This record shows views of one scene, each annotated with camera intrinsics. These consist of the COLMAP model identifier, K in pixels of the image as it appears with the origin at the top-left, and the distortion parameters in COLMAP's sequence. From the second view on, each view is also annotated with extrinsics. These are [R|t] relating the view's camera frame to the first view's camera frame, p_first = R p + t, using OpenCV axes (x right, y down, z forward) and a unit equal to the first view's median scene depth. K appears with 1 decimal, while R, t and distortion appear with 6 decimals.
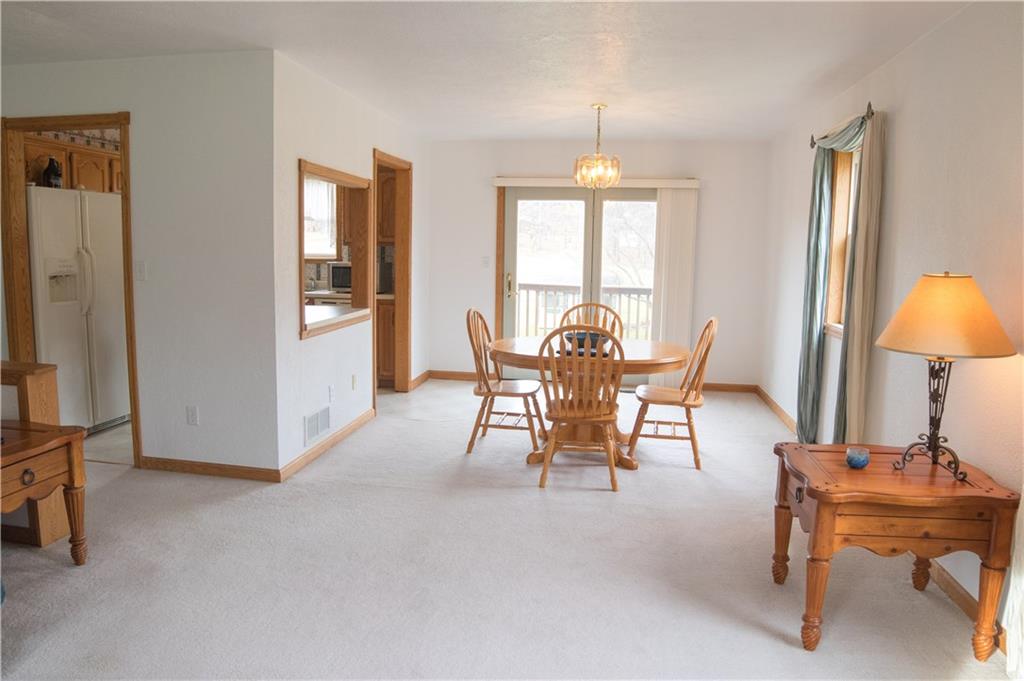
lens RADIAL K [[676.7, 0, 512.0], [0, 676.7, 340.5], [0, 0, 1]] dist [-0.125974, 0.062143]
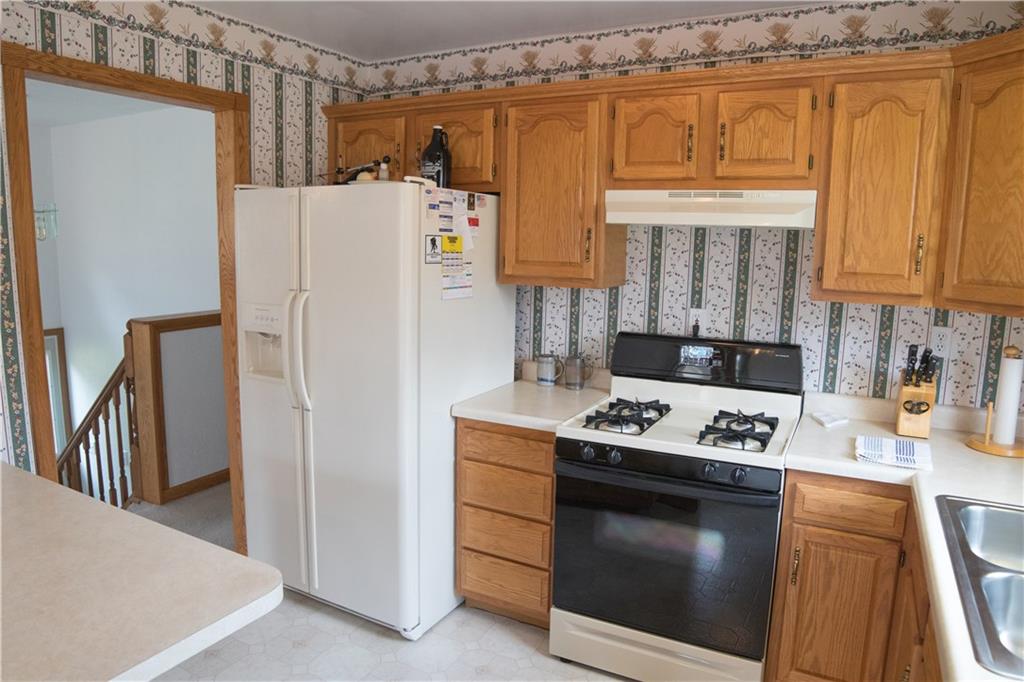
lens RADIAL K [[676.7, 0, 512.0], [0, 676.7, 341.0], [0, 0, 1]] dist [-0.125974, 0.062143]
pose [[-0.354137, 0.112166, -0.928443, -0.153896], [-0.159462, 0.971000, 0.178131, -0.198587], [0.921498, 0.211134, -0.325981, 1.179915]]
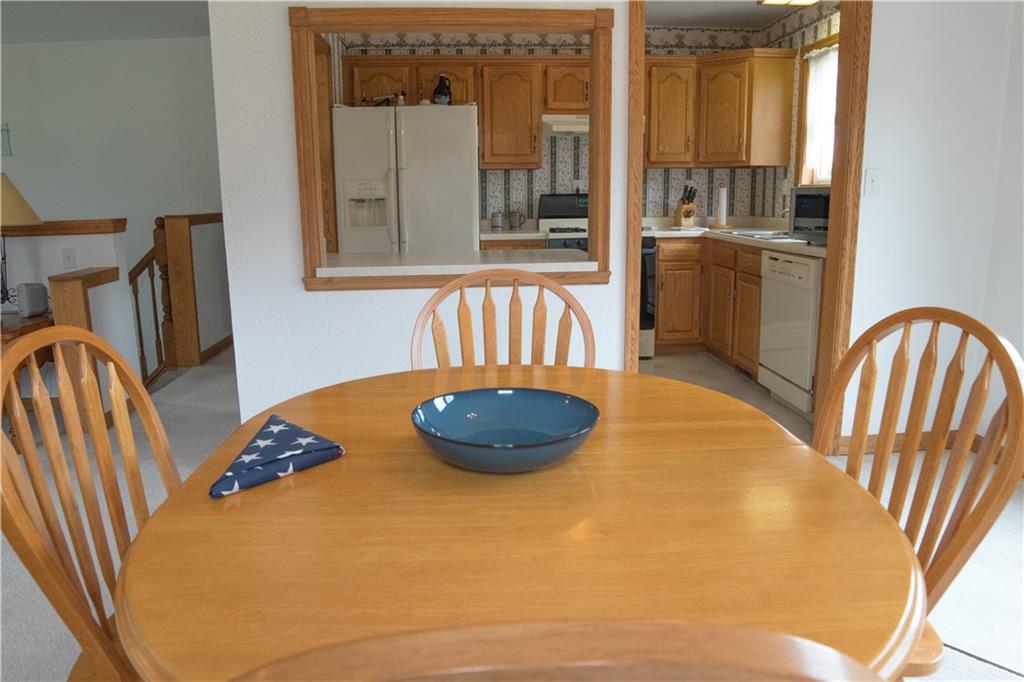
lens RADIAL K [[676.7, 0, 512.0], [0, 676.7, 341.0], [0, 0, 1]] dist [-0.125974, 0.062143]
pose [[0.197369, 0.181079, -0.963460, 0.299577], [-0.123120, 0.979590, 0.158888, -0.061166], [0.972567, 0.087262, 0.215635, 0.839709]]
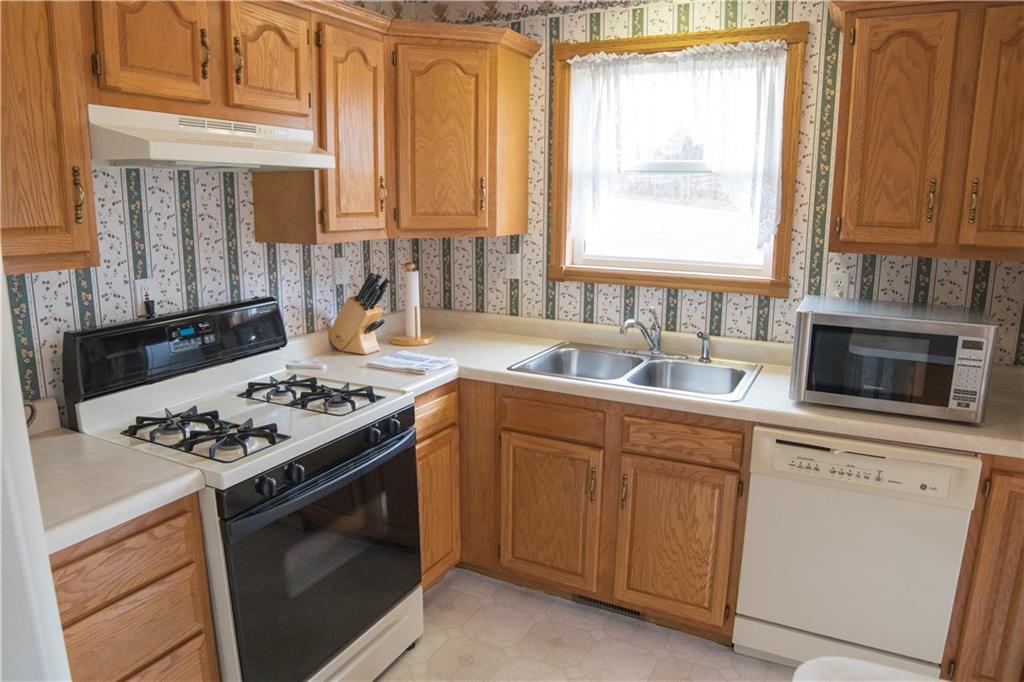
lens RADIAL K [[676.7, 0, 512.0], [0, 676.7, 341.0], [0, 0, 1]] dist [-0.125974, 0.062143]
pose [[0.940453, 0.054655, -0.335502, -0.370845], [-0.035468, 0.997380, 0.063057, -0.146911], [0.338069, -0.047402, 0.939927, 0.840745]]
